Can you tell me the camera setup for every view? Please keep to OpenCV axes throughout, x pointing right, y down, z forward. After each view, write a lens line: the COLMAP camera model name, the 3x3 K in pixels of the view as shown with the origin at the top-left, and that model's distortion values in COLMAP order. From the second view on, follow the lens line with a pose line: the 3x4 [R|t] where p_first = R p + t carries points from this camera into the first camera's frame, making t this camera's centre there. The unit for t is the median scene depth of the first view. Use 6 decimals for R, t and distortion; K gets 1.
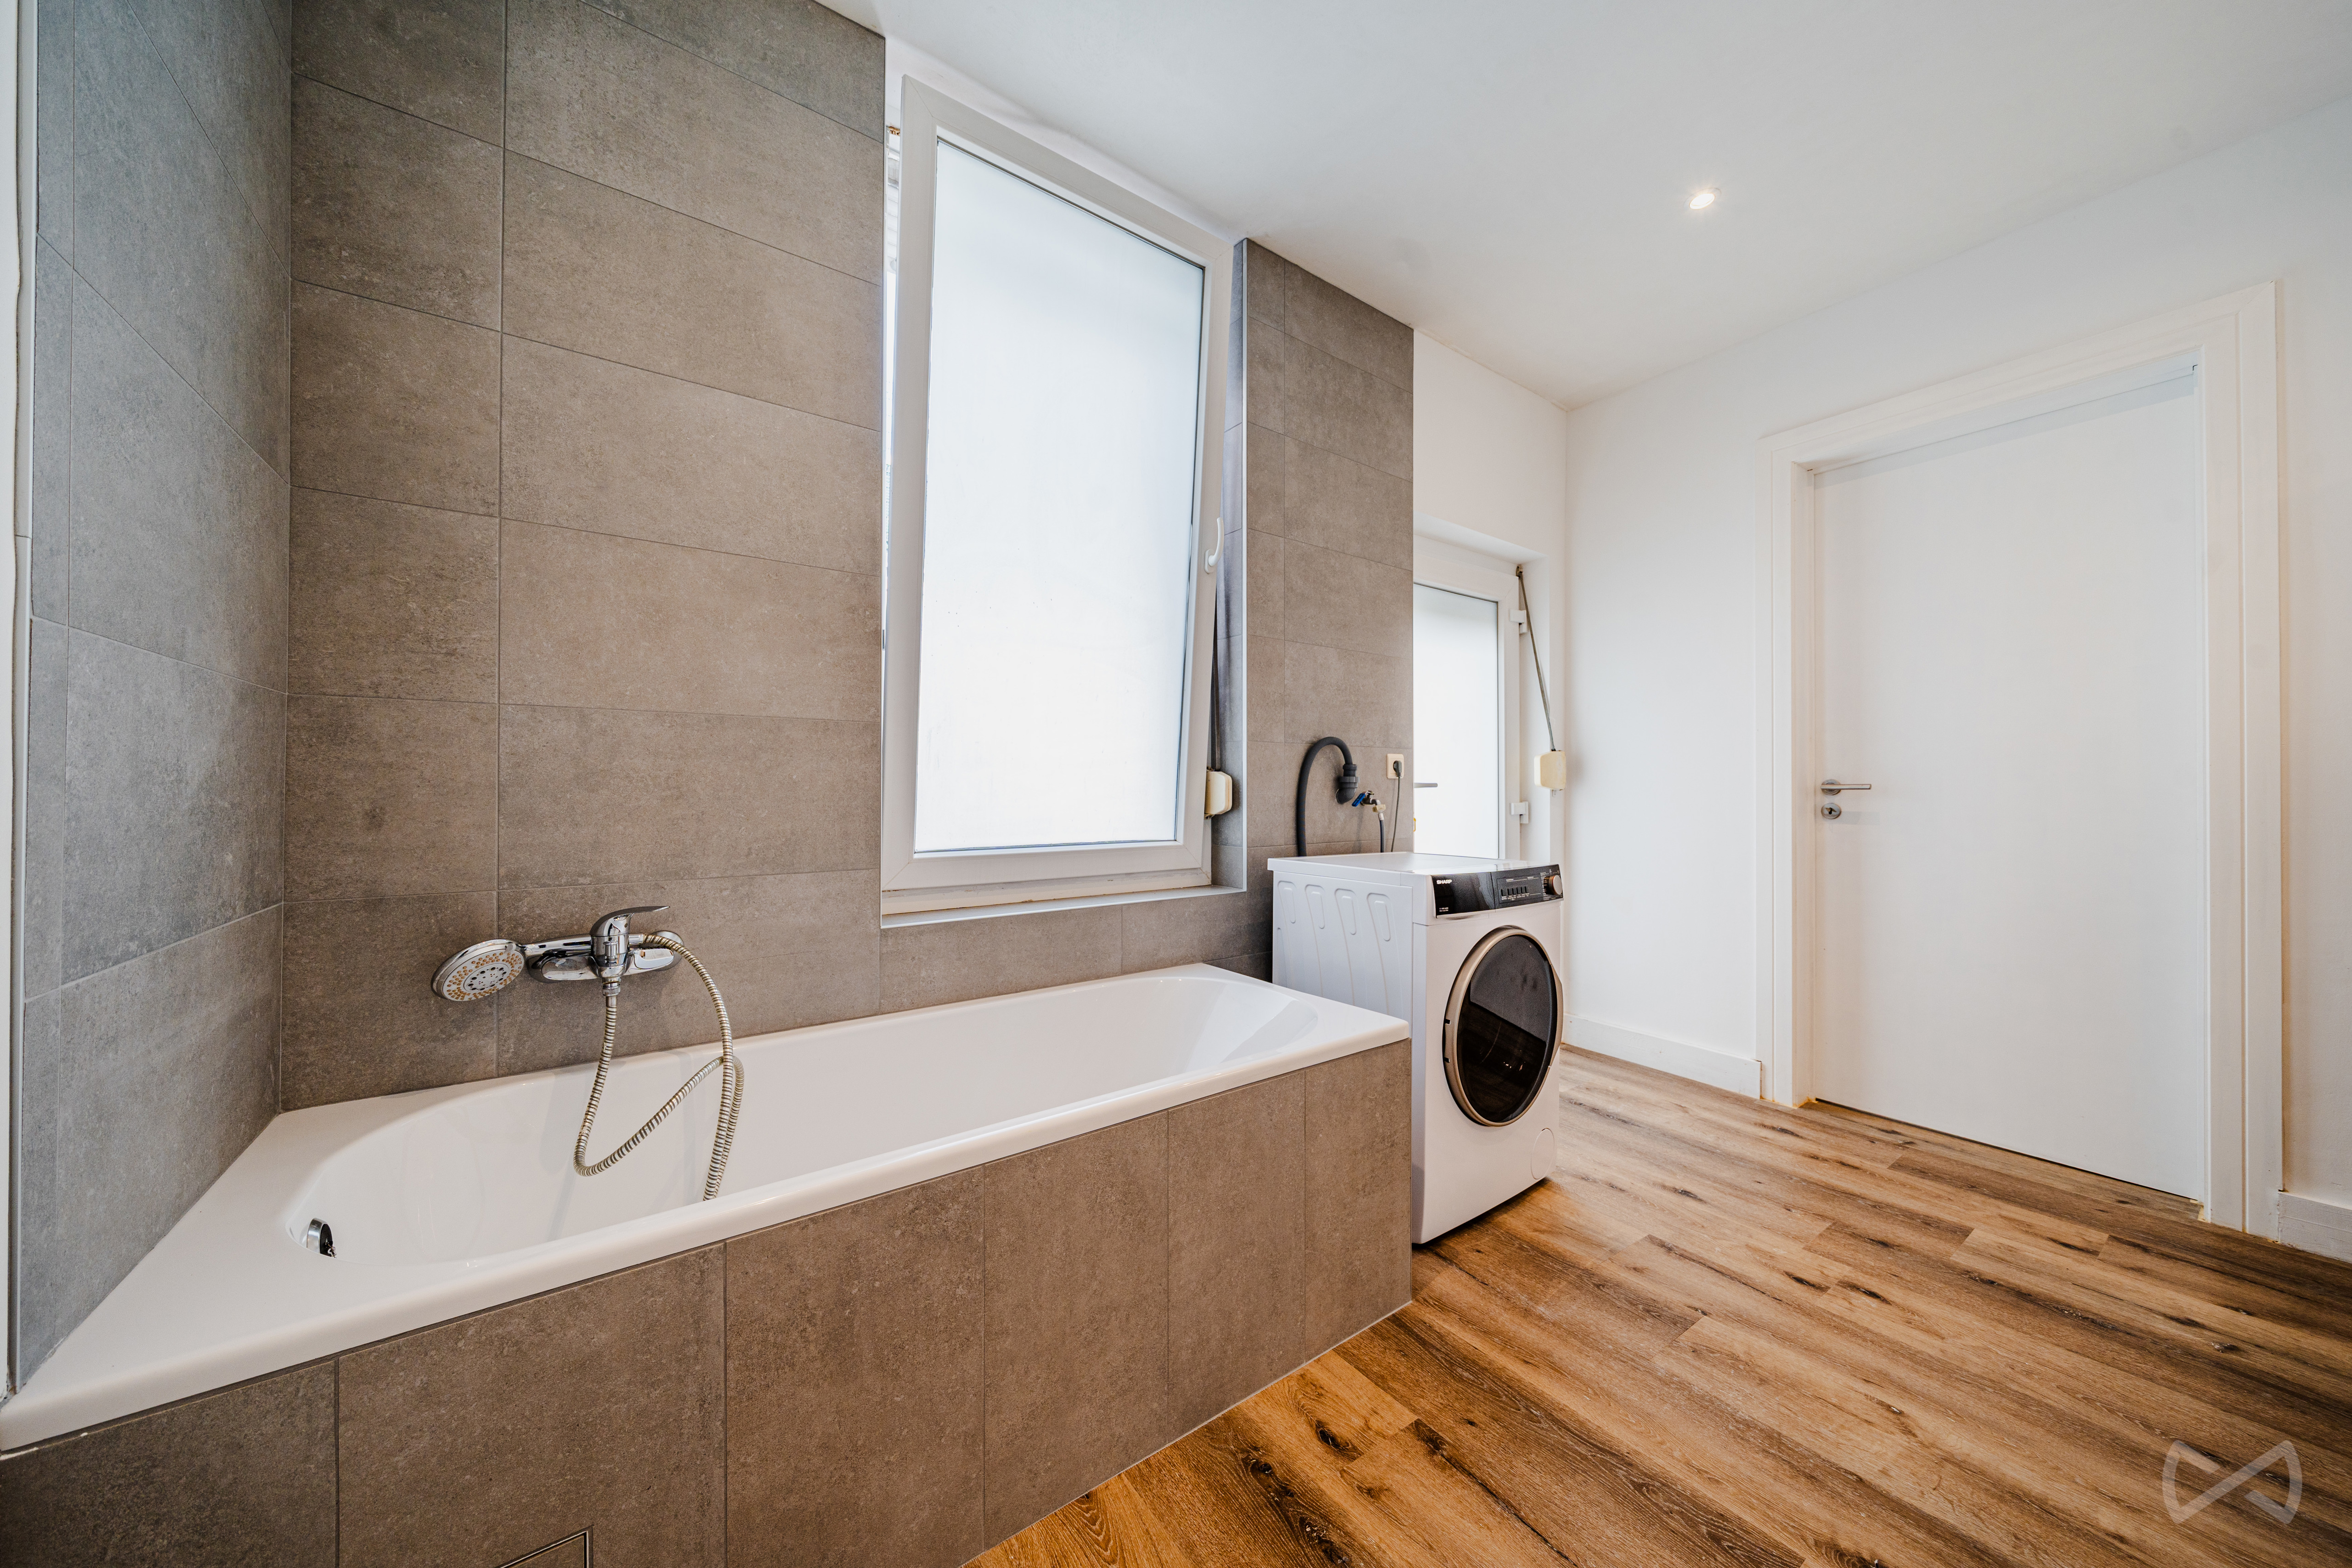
lens RADIAL K [[794.2, 0, 1176.1], [0, 794.2, 784.5], [0, 0, 1]] dist [-0.001920, 0.000586]
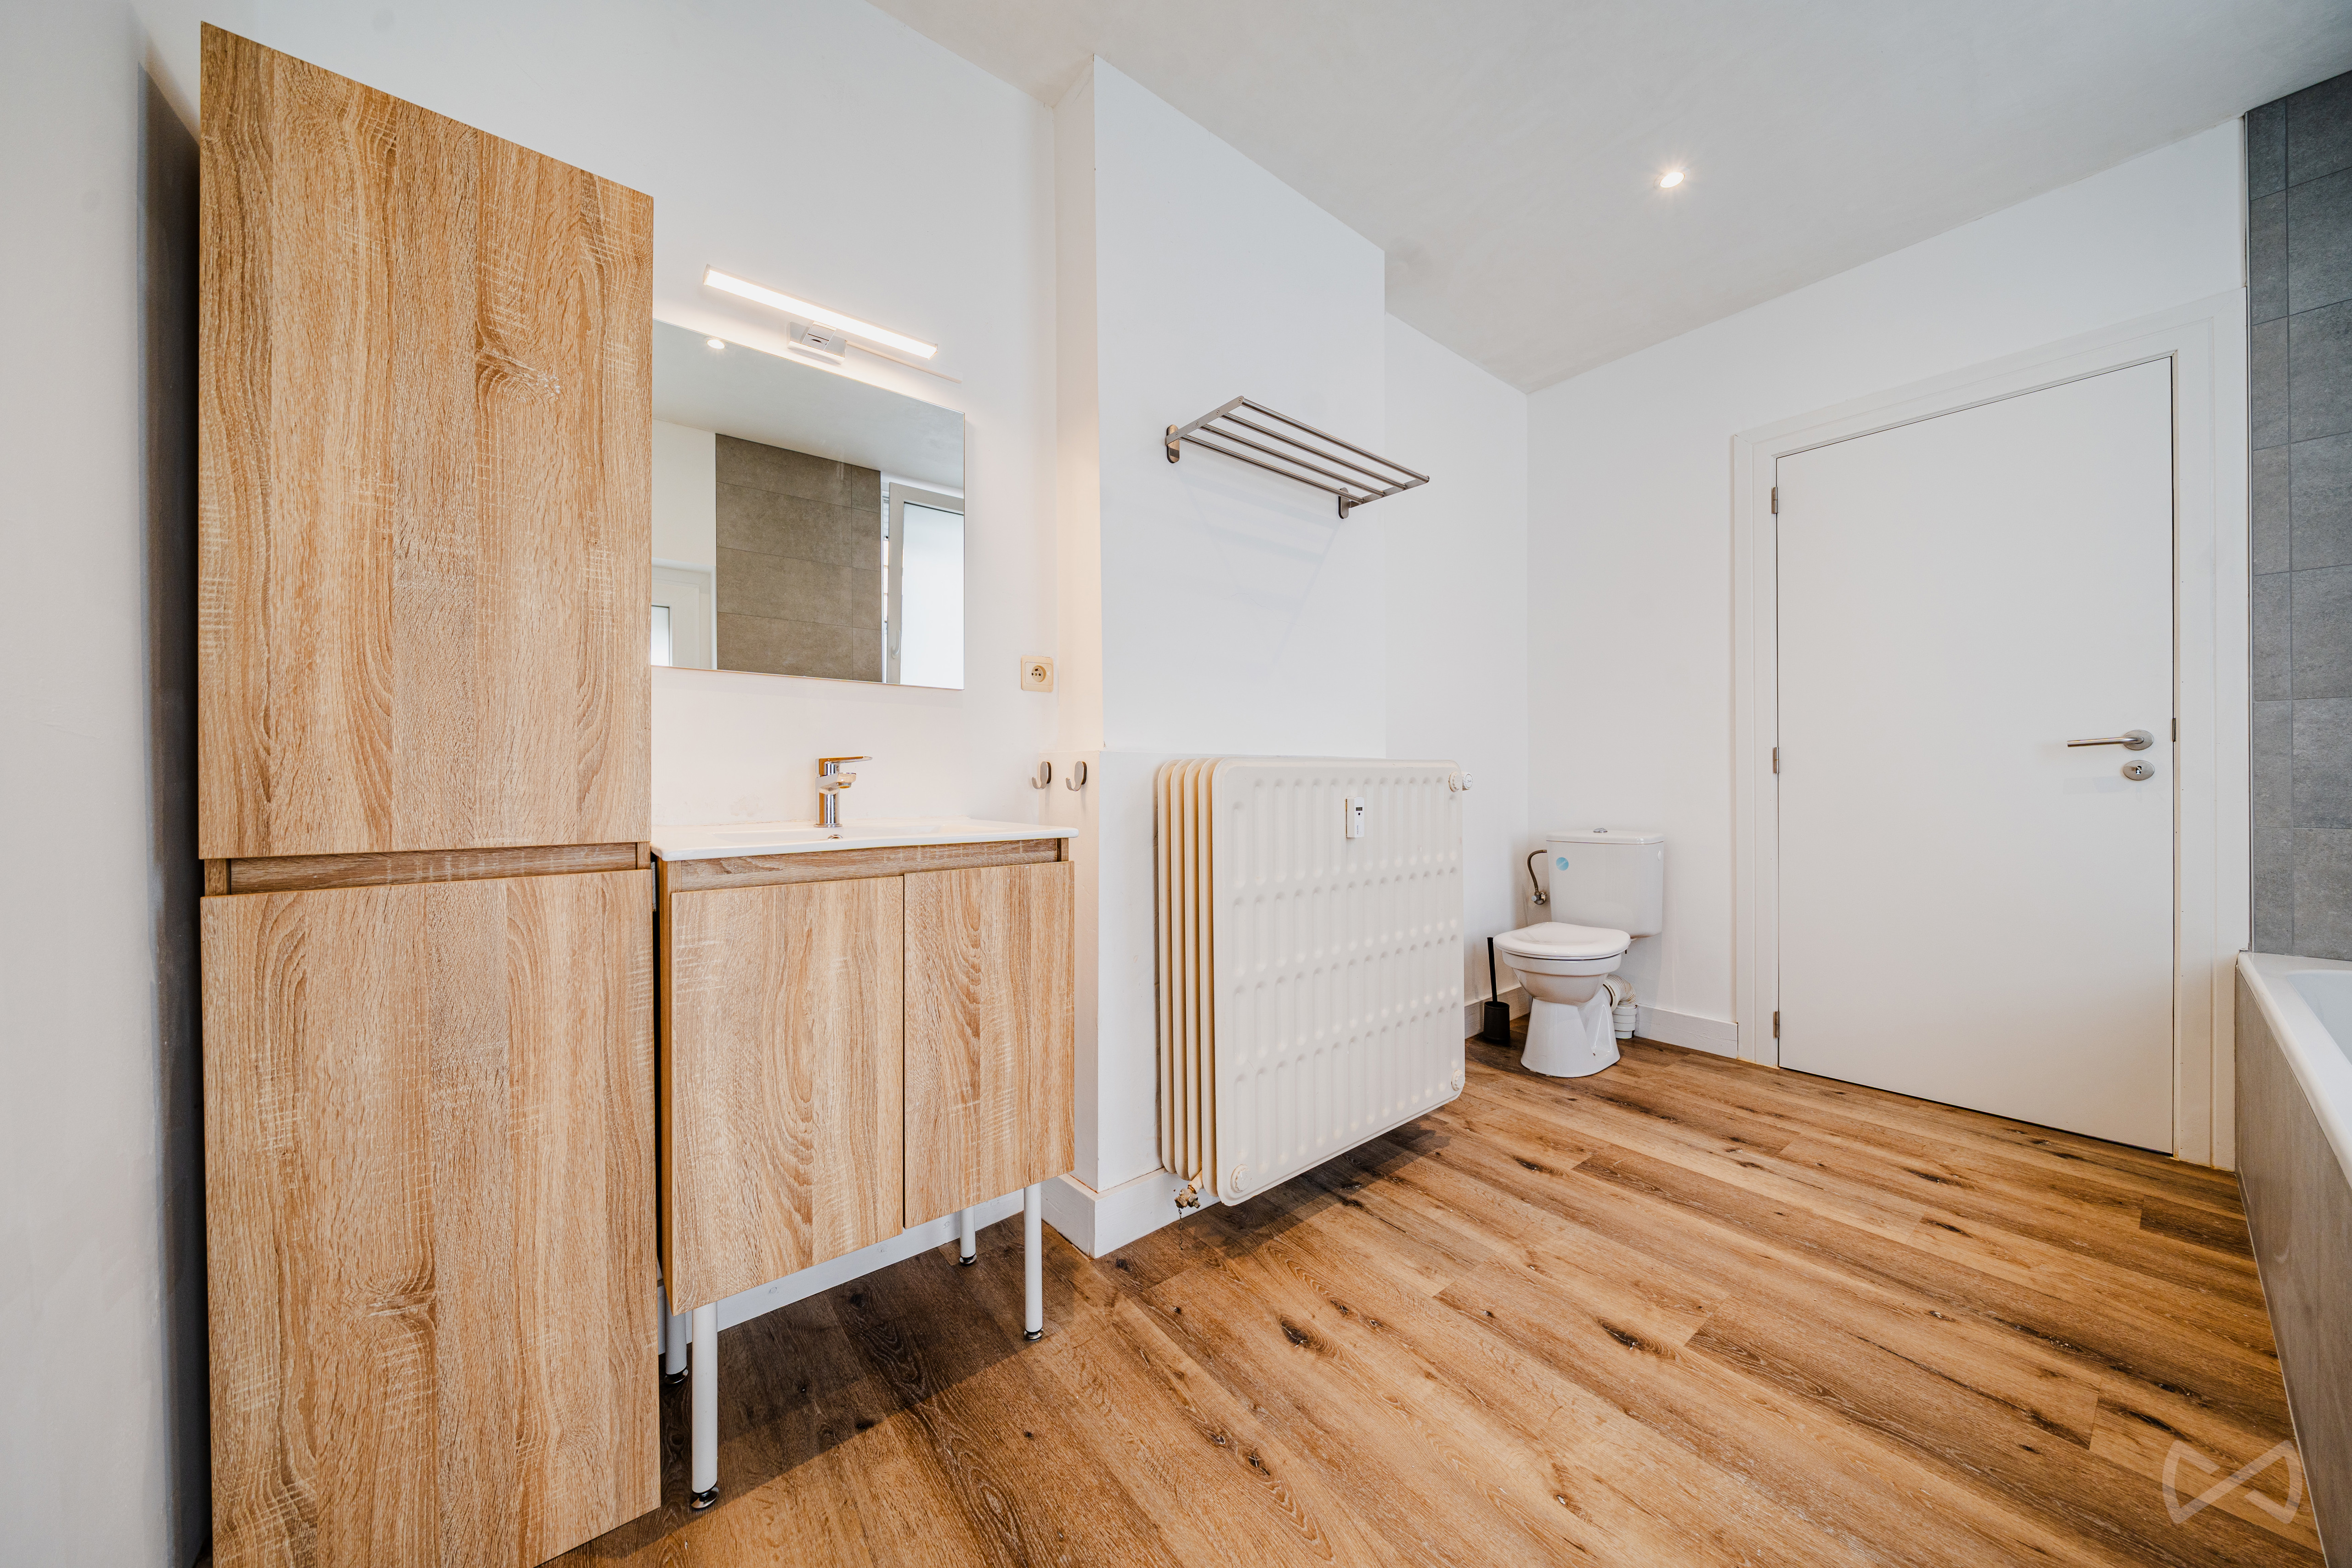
lens RADIAL K [[794.2, 0, 1177.5], [0, 794.2, 784.3], [0, 0, 1]] dist [-0.001920, 0.000586]
pose [[-0.998847, 0.001778, -0.047968, 1.468558], [0.001820, 0.999998, -0.000824, 0.049190], [0.047967, -0.000910, -0.998849, 1.971045]]
